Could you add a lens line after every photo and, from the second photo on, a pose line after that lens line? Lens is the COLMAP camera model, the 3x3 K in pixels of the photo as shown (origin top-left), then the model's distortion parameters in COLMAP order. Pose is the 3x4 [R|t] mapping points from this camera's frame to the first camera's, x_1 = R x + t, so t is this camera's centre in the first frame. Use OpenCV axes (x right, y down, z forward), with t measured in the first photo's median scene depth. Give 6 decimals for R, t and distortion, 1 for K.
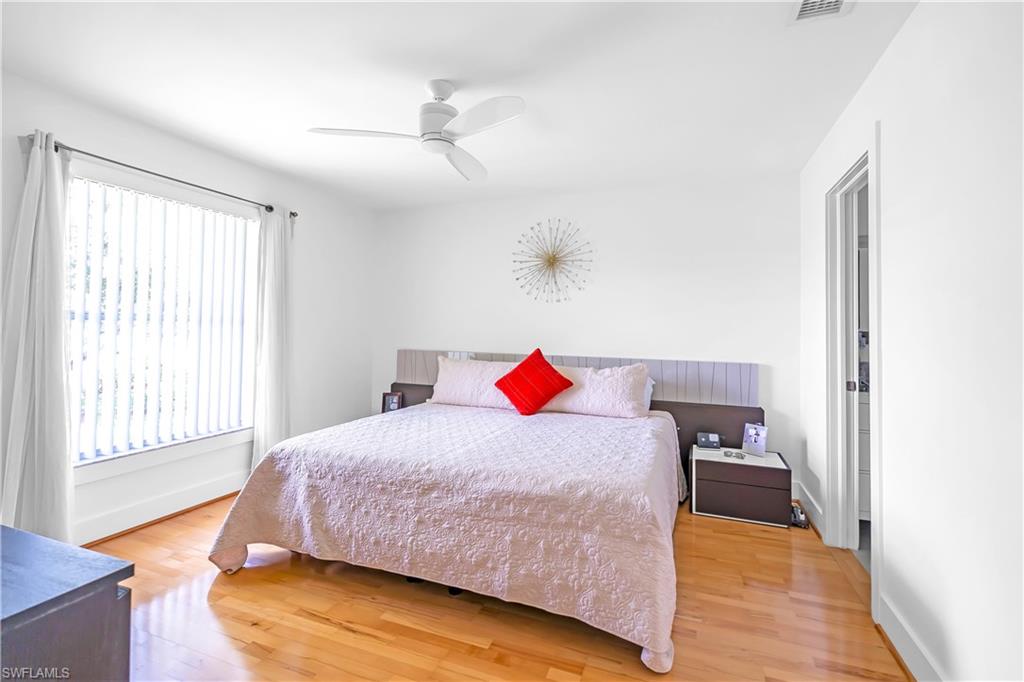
lens RADIAL K [[462.1, 0, 513.2], [0, 462.1, 315.8], [0, 0, 1]] dist [-0.003551, 0.000081]
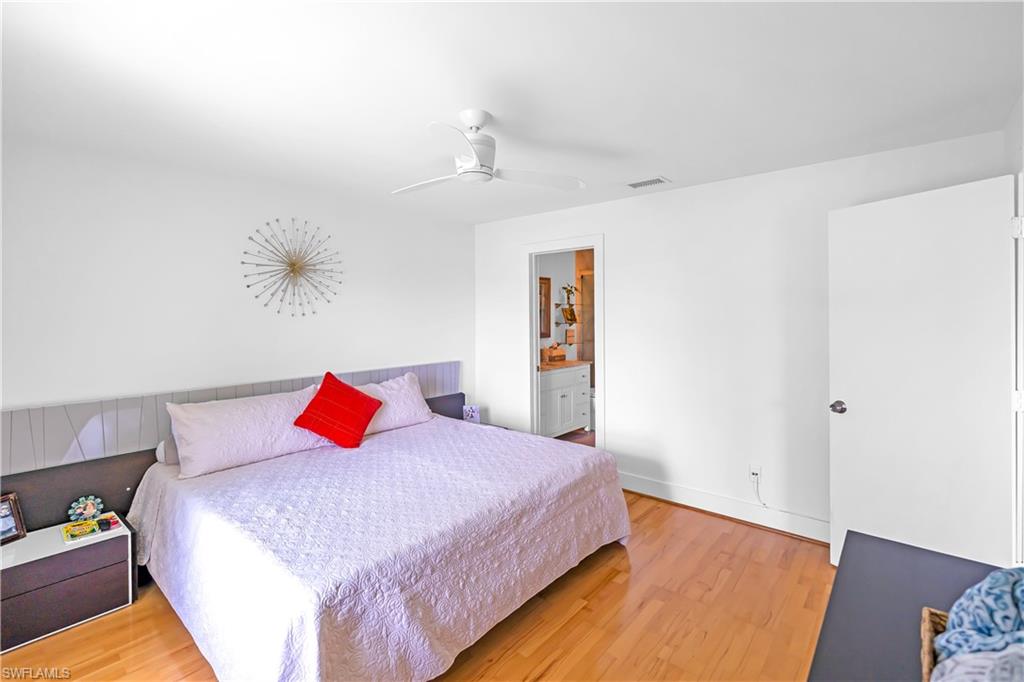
lens RADIAL K [[462.1, 0, 513.2], [0, 462.1, 315.8], [0, 0, 1]] dist [-0.003551, 0.000081]
pose [[0.341555, -0.023903, 0.939558, -1.115838], [-0.013131, 0.999458, 0.030200, -0.116124], [-0.939770, -0.022652, 0.341056, 0.628406]]
